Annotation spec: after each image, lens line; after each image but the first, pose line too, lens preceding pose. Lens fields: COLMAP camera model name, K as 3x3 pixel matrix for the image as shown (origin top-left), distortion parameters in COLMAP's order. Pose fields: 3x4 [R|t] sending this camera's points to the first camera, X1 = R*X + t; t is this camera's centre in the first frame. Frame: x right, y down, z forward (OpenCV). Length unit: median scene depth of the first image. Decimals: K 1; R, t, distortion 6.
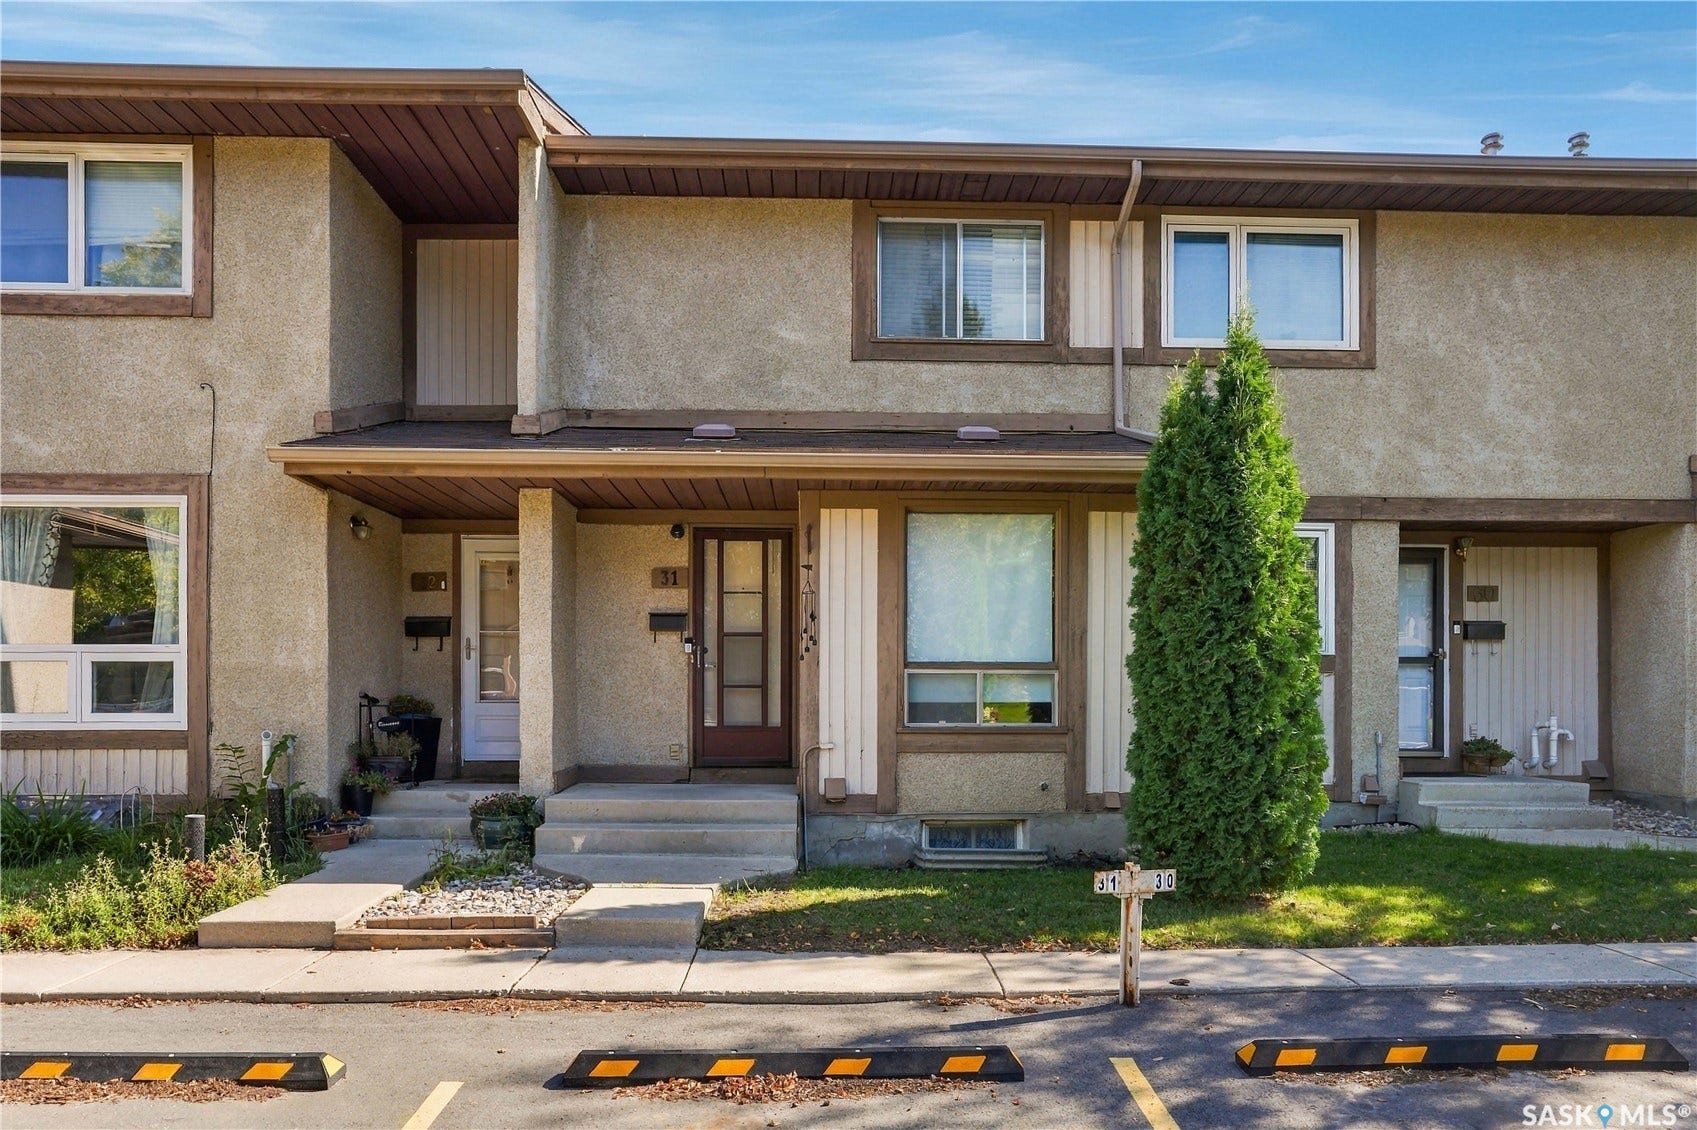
lens RADIAL K [[747.8, 0, 848.6], [0, 747.8, 538.6], [0, 0, 1]] dist [-0.004270, -0.000020]
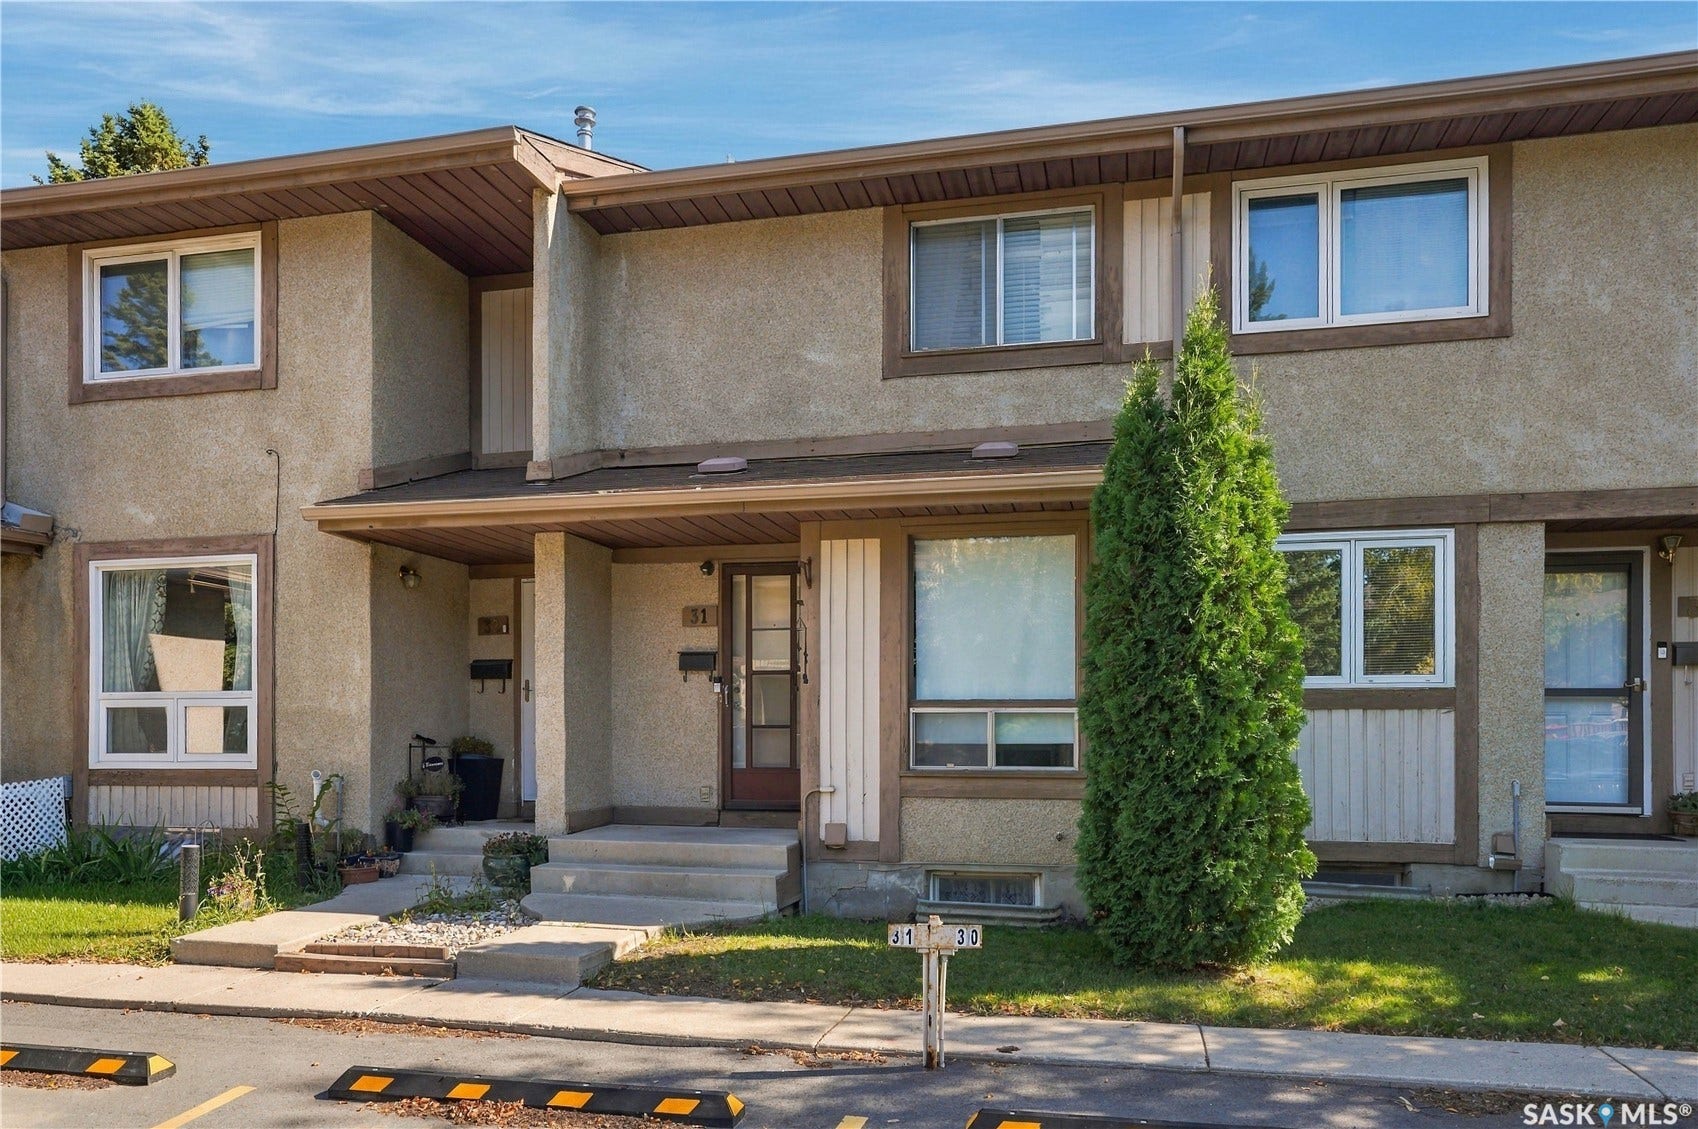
lens RADIAL K [[809.4, 0, 846.0], [0, 809.4, 560.8], [0, 0, 1]] dist [0.002708, 0.002131]
pose [[0.982366, -0.040205, -0.182595, 0.179718], [0.039315, 0.999191, -0.008492, -0.003830], [0.182789, 0.001164, 0.983152, -0.010548]]
